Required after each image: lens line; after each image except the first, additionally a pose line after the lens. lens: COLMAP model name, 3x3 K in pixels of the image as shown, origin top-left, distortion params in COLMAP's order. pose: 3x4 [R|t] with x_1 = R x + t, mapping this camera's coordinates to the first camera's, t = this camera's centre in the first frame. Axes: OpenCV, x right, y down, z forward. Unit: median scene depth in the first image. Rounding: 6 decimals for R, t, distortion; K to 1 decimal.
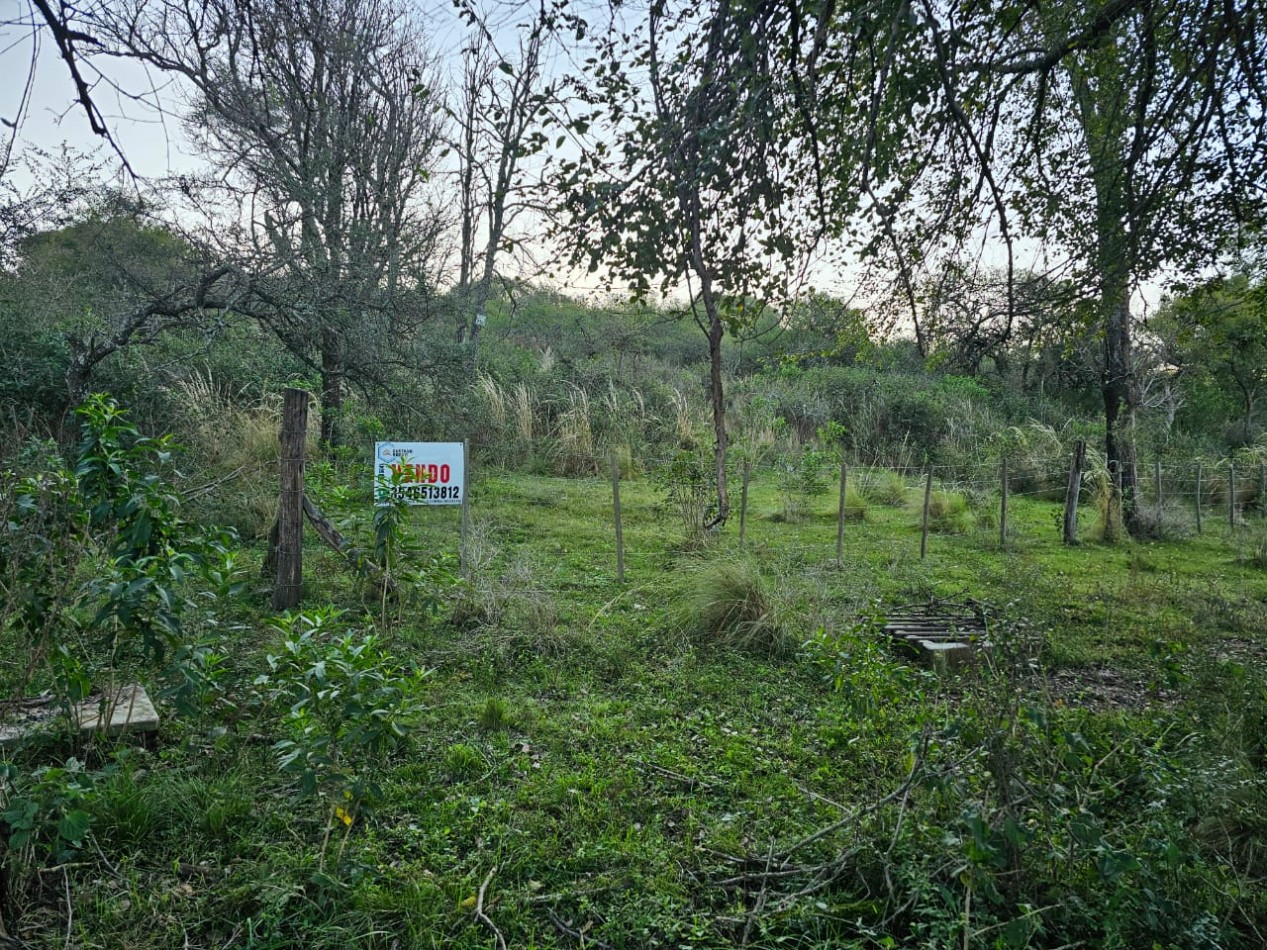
lens RADIAL K [[855.0, 0, 642.5], [0, 855.0, 486.8], [0, 0, 1]] dist [0.073226, -0.065841]
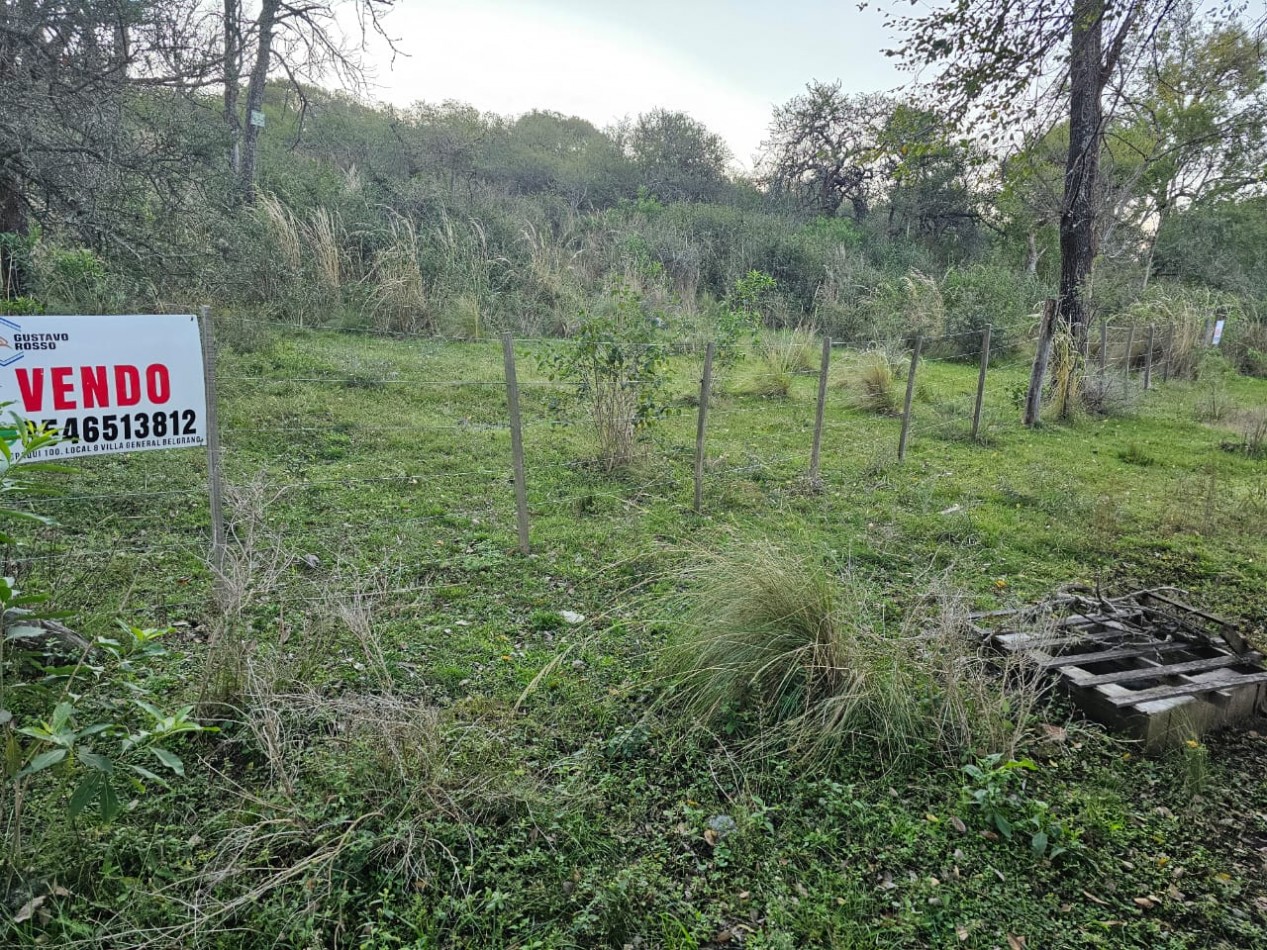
lens RADIAL K [[855.0, 0, 642.9], [0, 855.0, 466.0], [0, 0, 1]] dist [0.073226, -0.065841]
pose [[0.978810, -0.029866, 0.202583, -0.078309], [-0.002147, 0.987756, 0.155992, -0.049232], [-0.204761, -0.153121, 0.966761, 0.534223]]
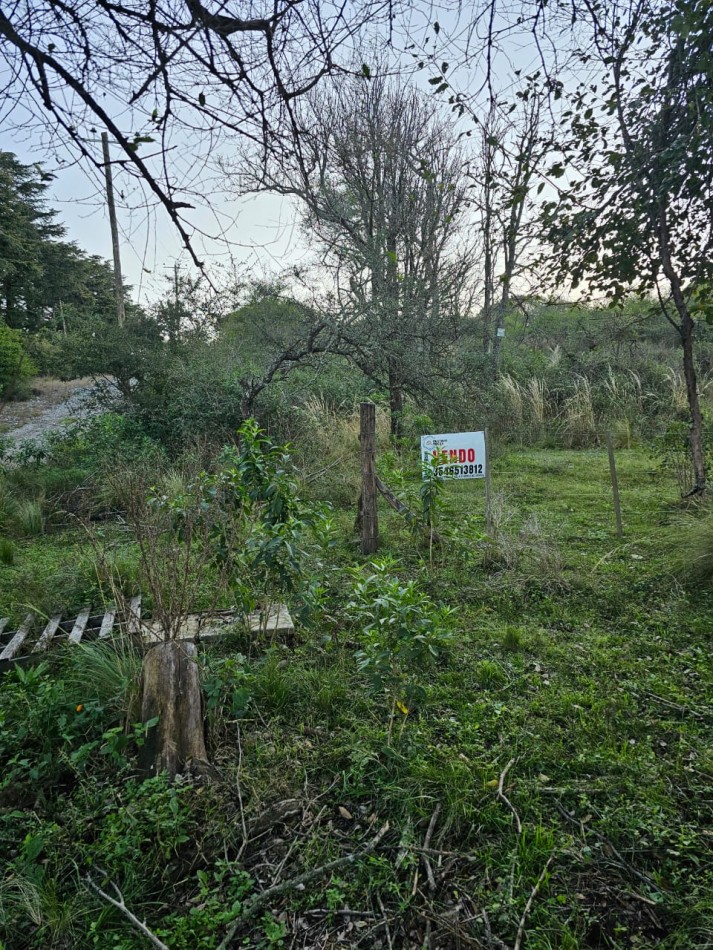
lens RADIAL K [[641.1, 0, 358.0], [0, 641.1, 484.2], [0, 0, 1]] dist [0.073226, -0.065841]
pose [[0.912743, -0.037212, -0.406836, 0.015889], [0.053070, 0.998205, 0.027763, -0.008457], [0.405072, -0.046931, 0.913079, 0.012254]]
